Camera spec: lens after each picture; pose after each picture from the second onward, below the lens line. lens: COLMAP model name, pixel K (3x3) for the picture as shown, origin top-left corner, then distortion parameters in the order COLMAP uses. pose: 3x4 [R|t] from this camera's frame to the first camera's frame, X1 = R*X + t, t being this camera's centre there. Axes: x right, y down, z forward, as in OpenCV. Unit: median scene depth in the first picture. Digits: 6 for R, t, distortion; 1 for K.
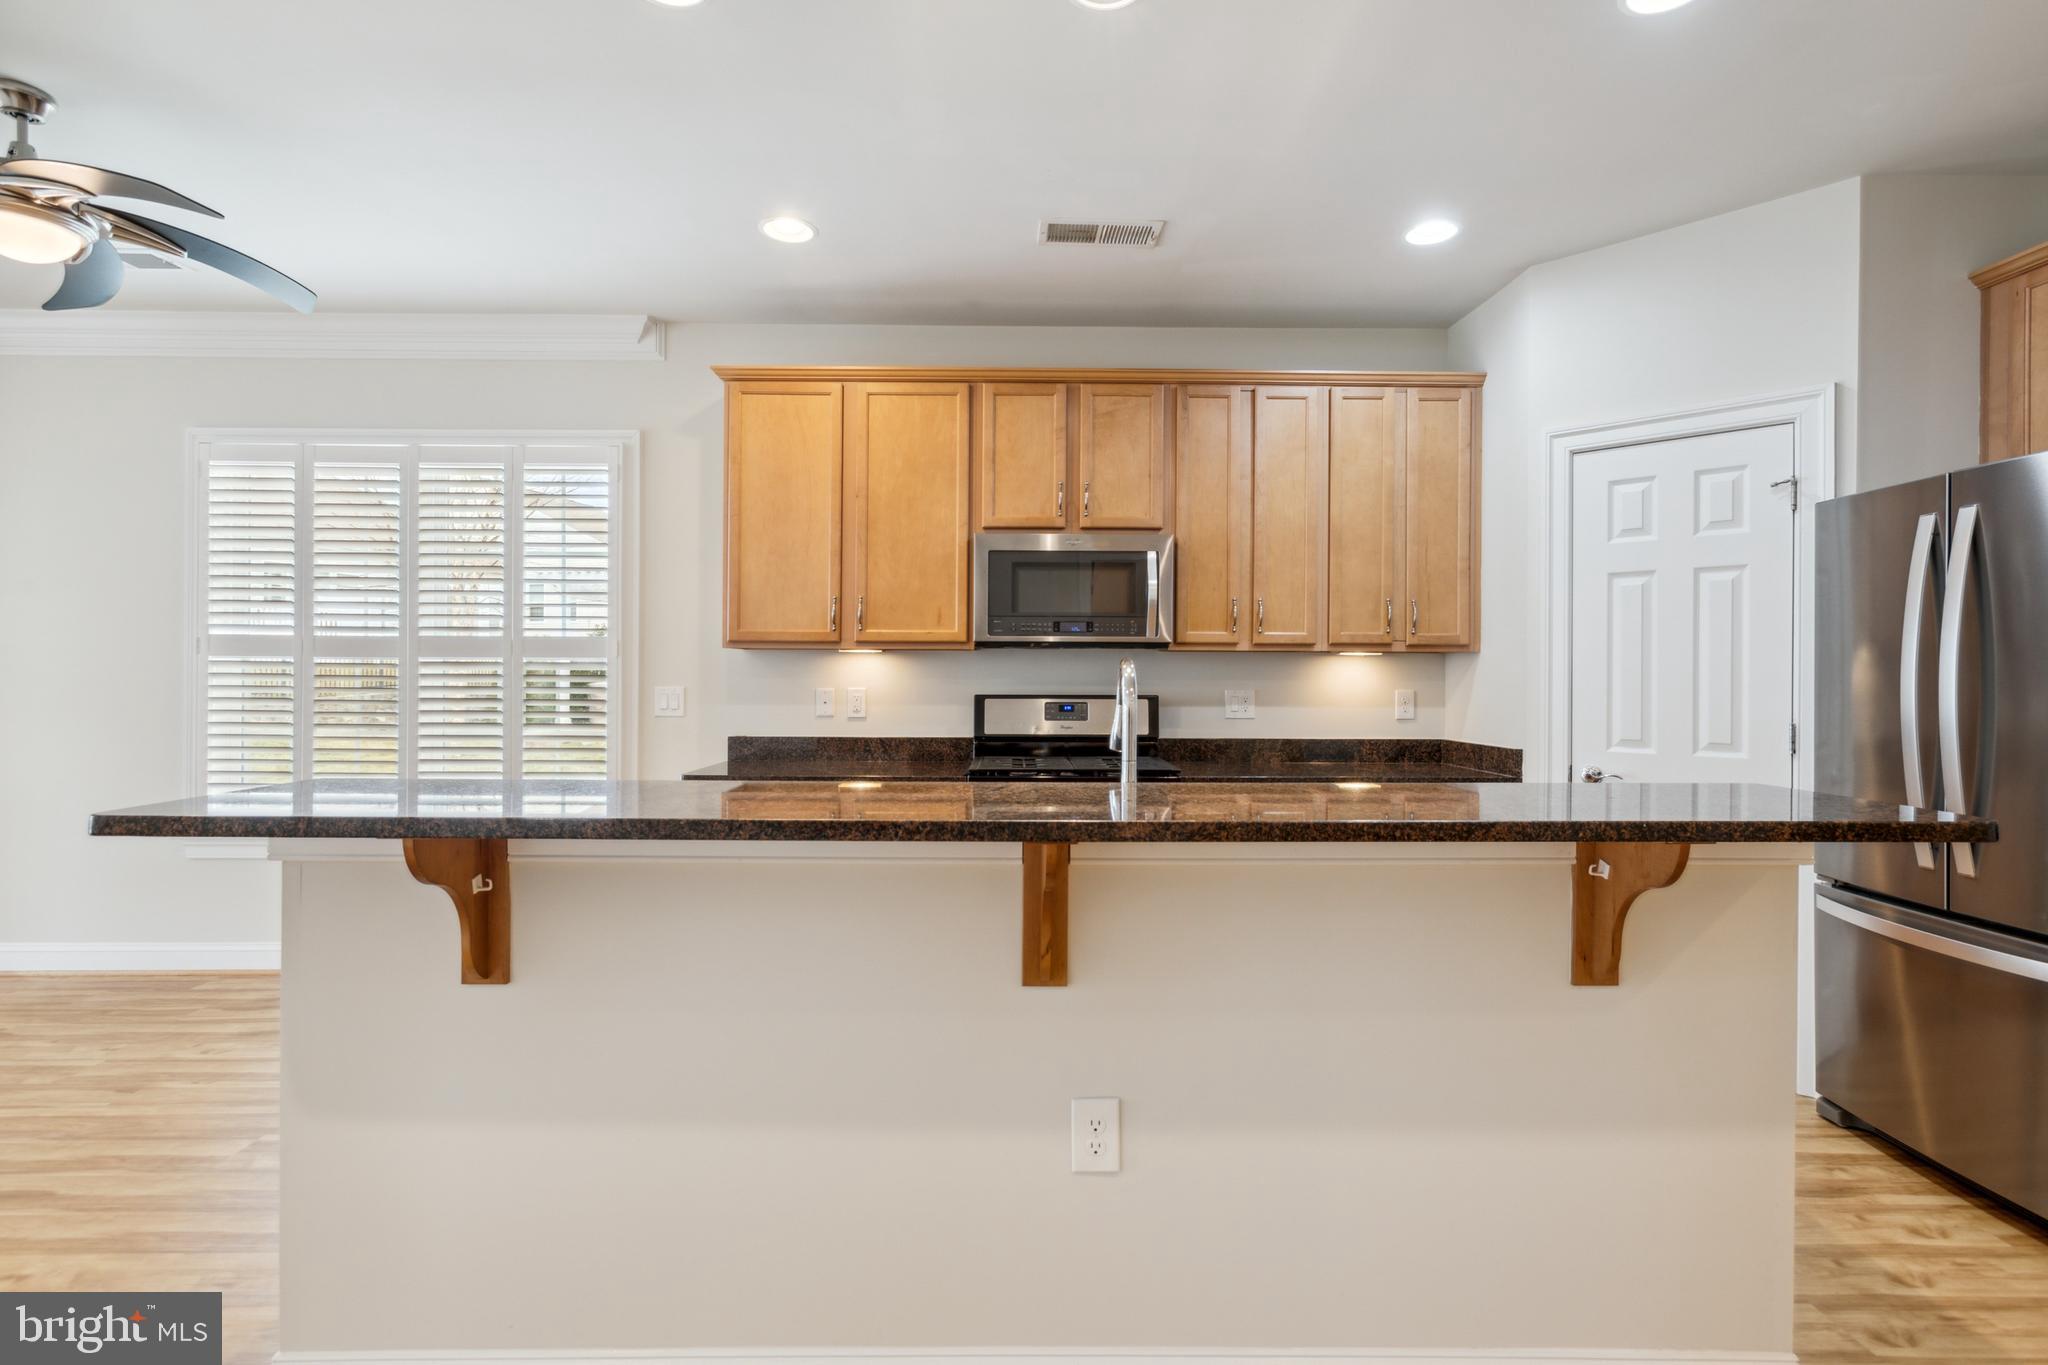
lens RADIAL K [[997.7, 0, 1020.7], [0, 997.7, 677.9], [0, 0, 1]] dist [-0.009808, 0.007908]
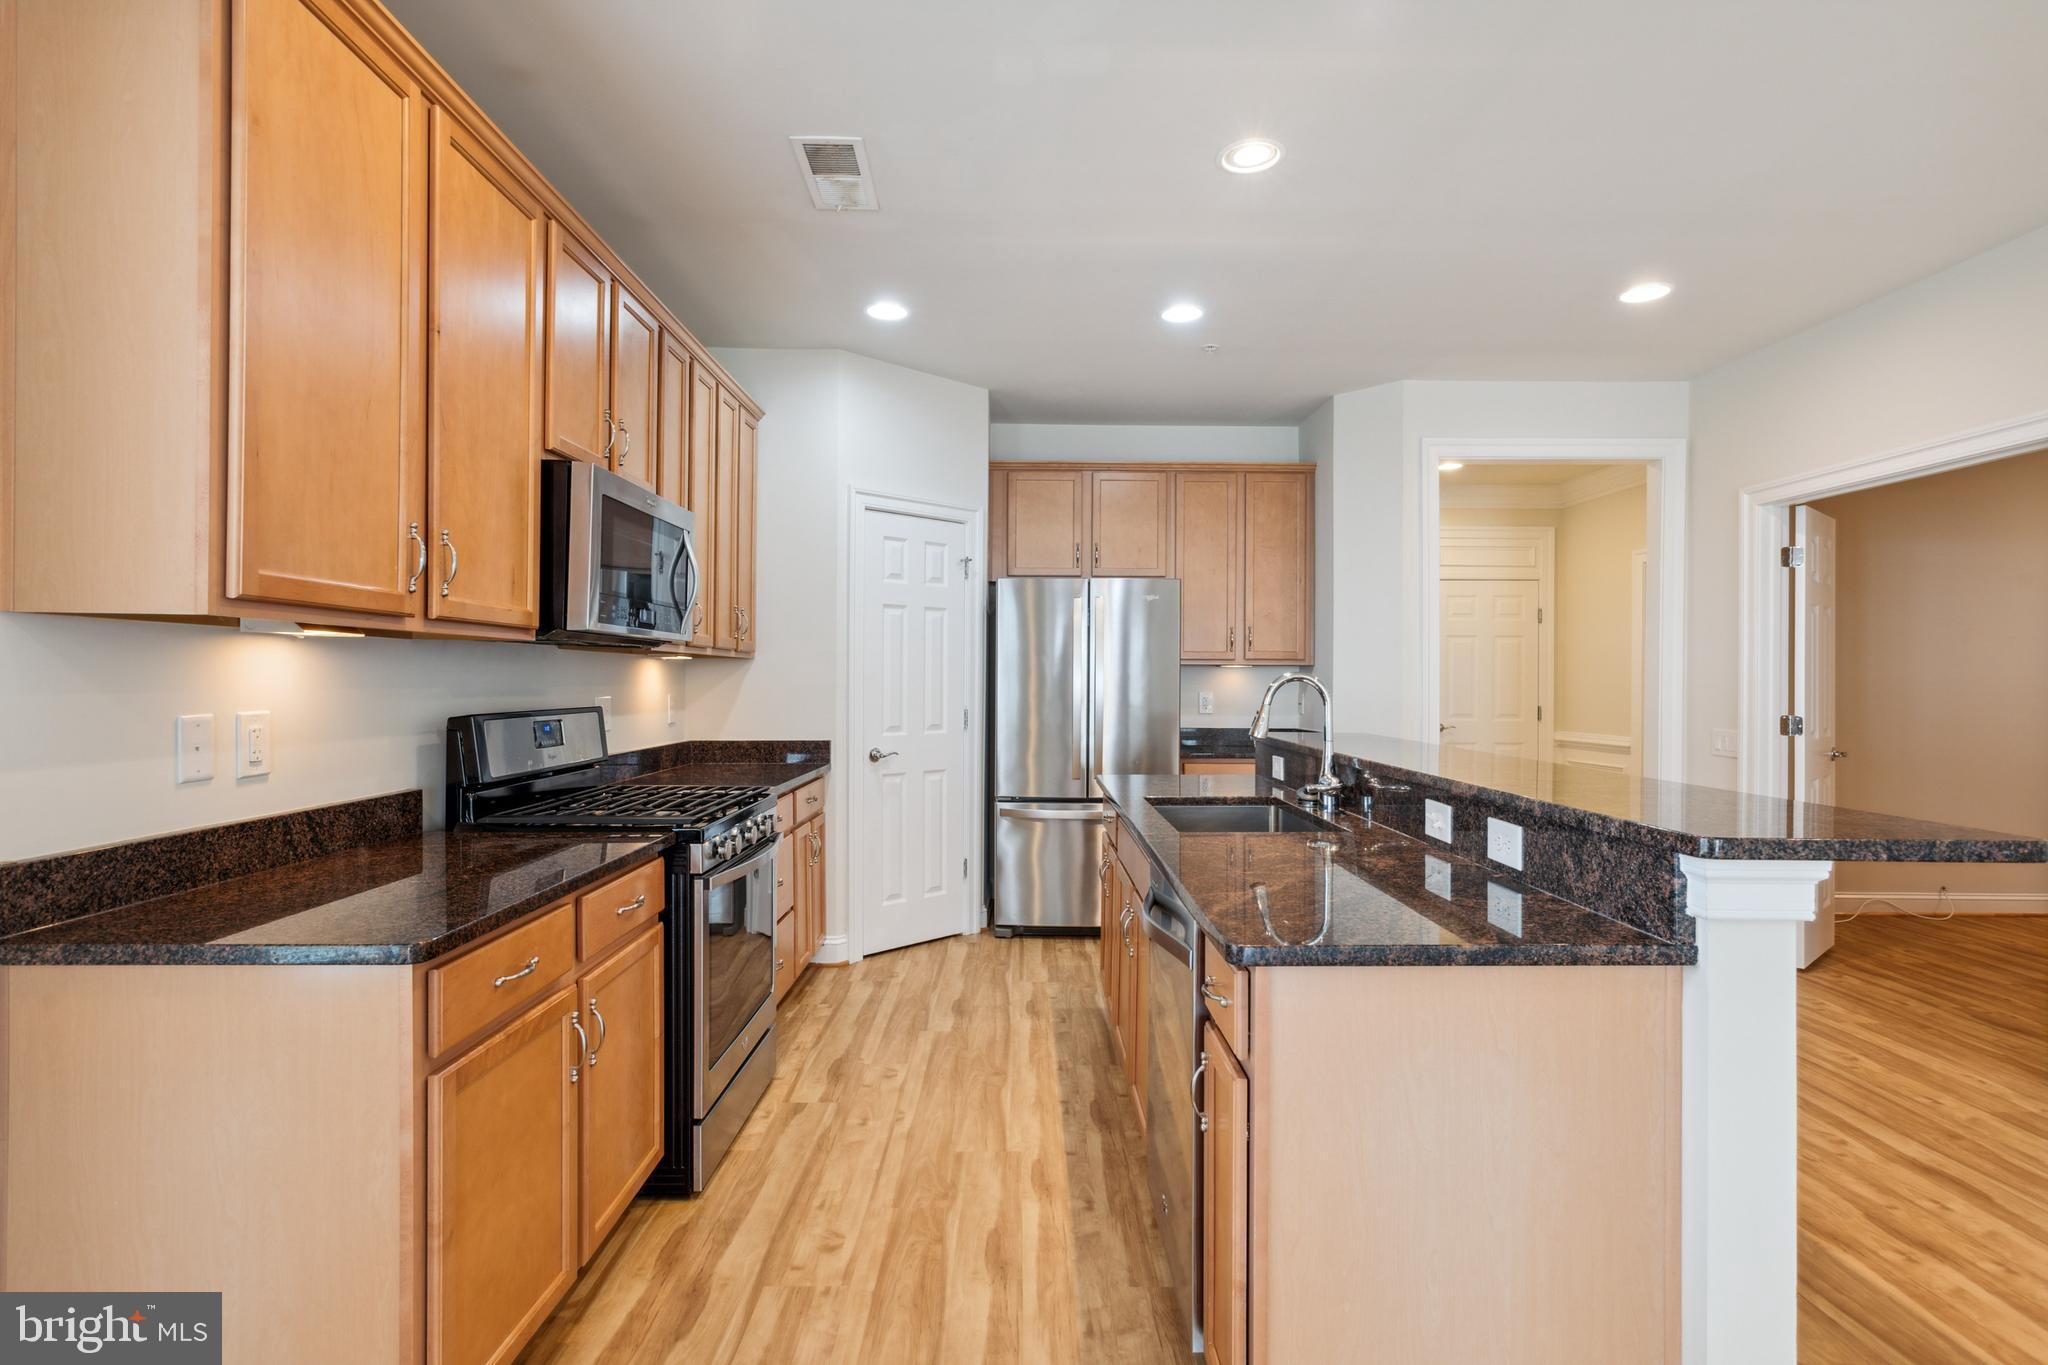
lens RADIAL K [[997.7, 0, 1020.5], [0, 997.7, 683.9], [0, 0, 1]] dist [-0.009808, 0.007908]
pose [[0.010837, -0.007998, 0.999909, -0.662552], [-0.002156, 0.999966, 0.008021, -0.006973], [-0.999939, -0.002243, 0.010819, 0.692171]]
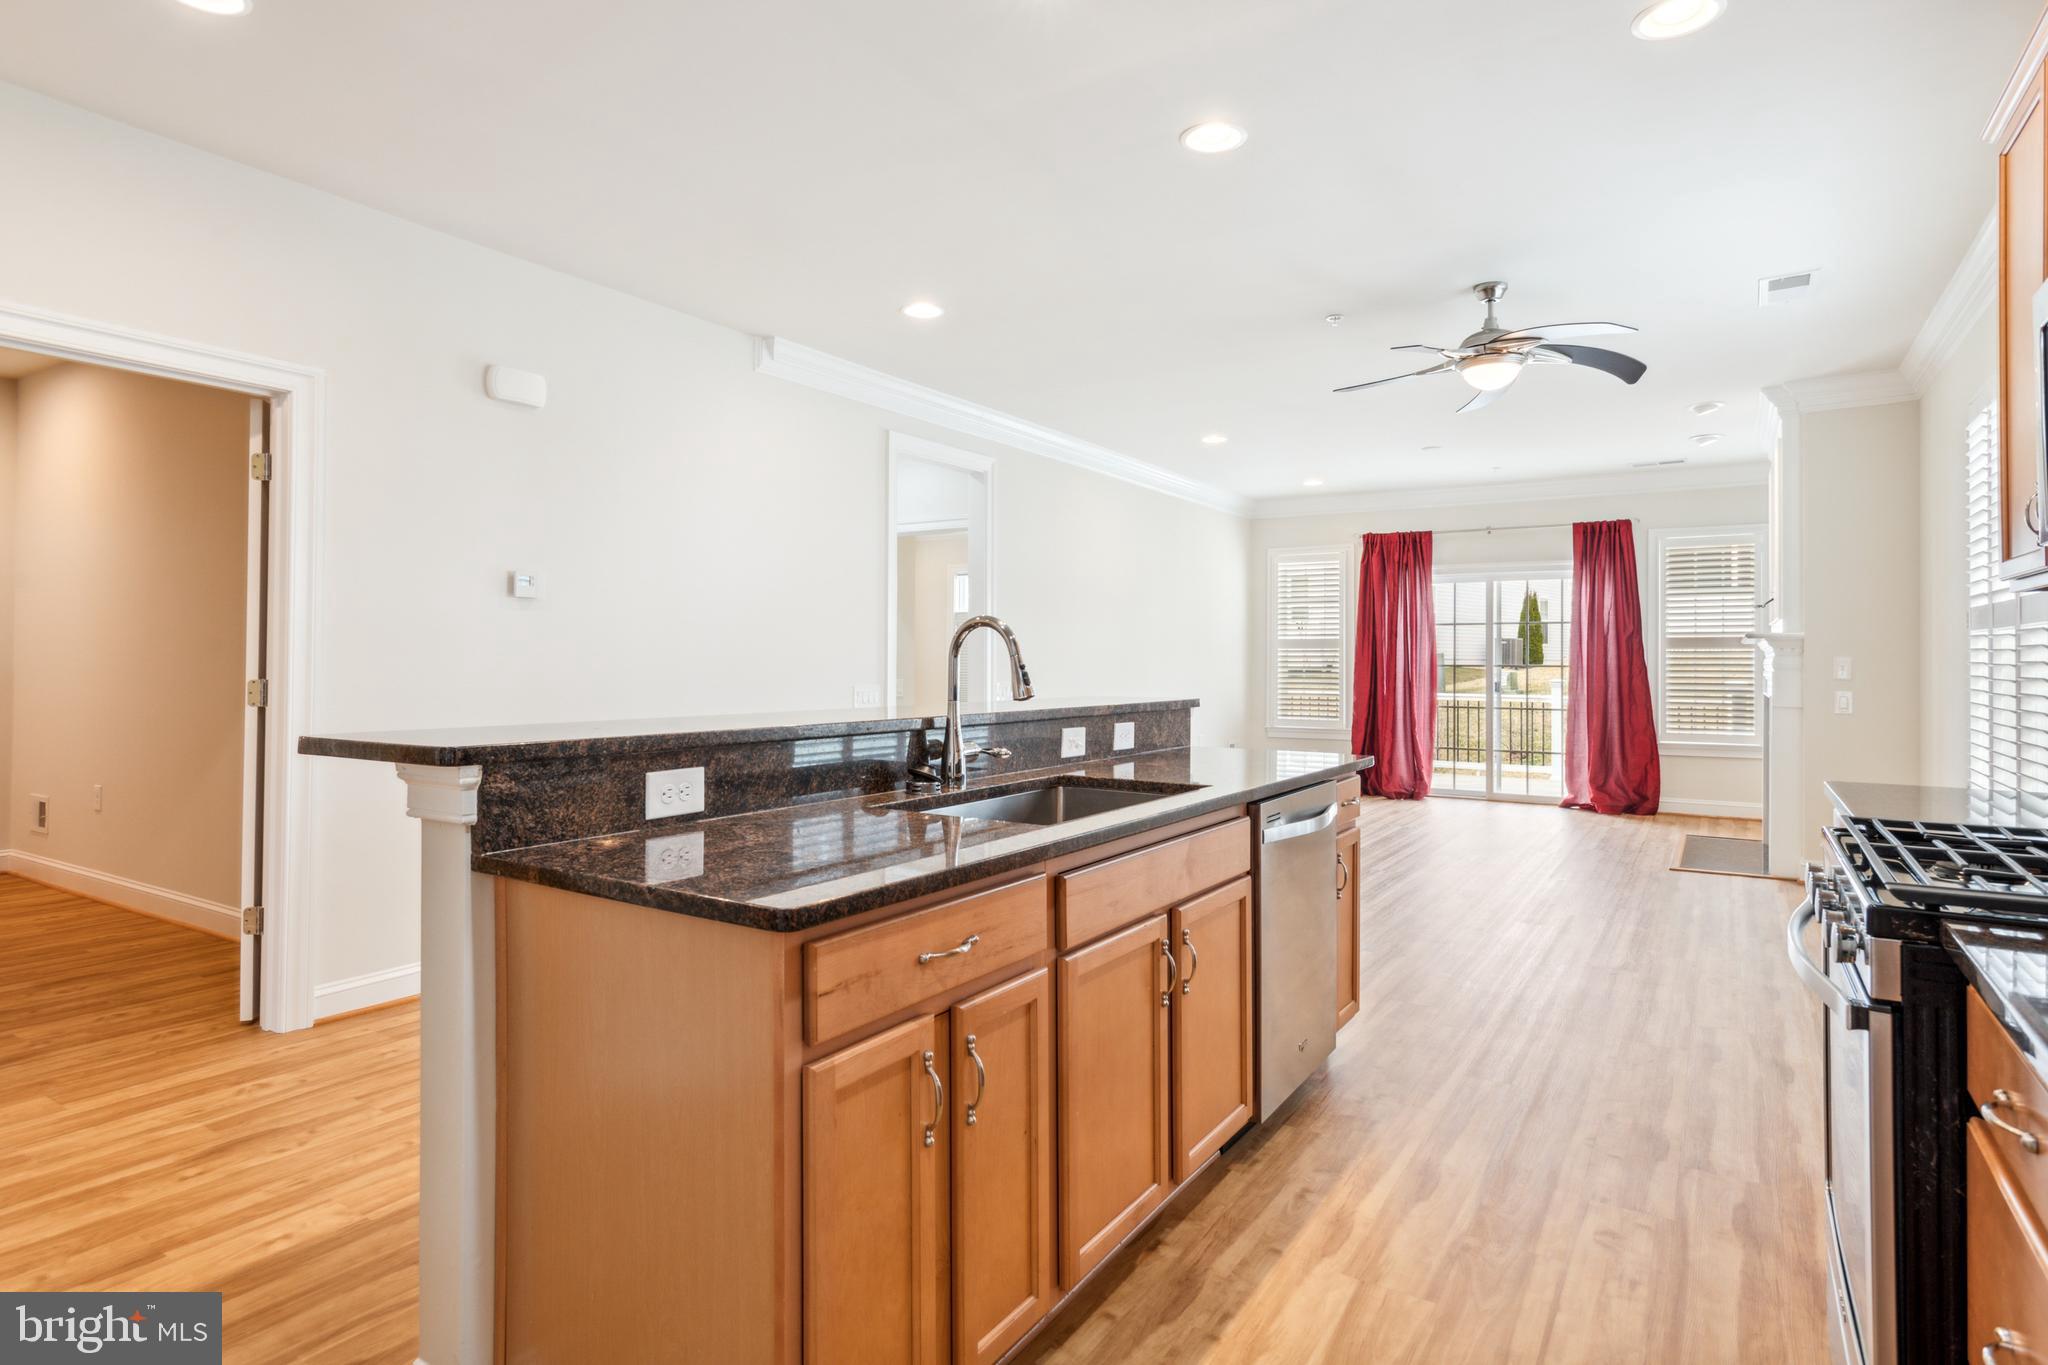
lens RADIAL K [[1103.7, 0, 1022.5], [0, 1103.7, 660.9], [0, 0, 1]] dist [0.003851, 0.001894]
pose [[-0.548192, -0.006802, -0.836325, 0.574238], [-0.007800, 0.999965, -0.003021, 0.018122], [0.836316, 0.004867, -0.548226, 0.867217]]
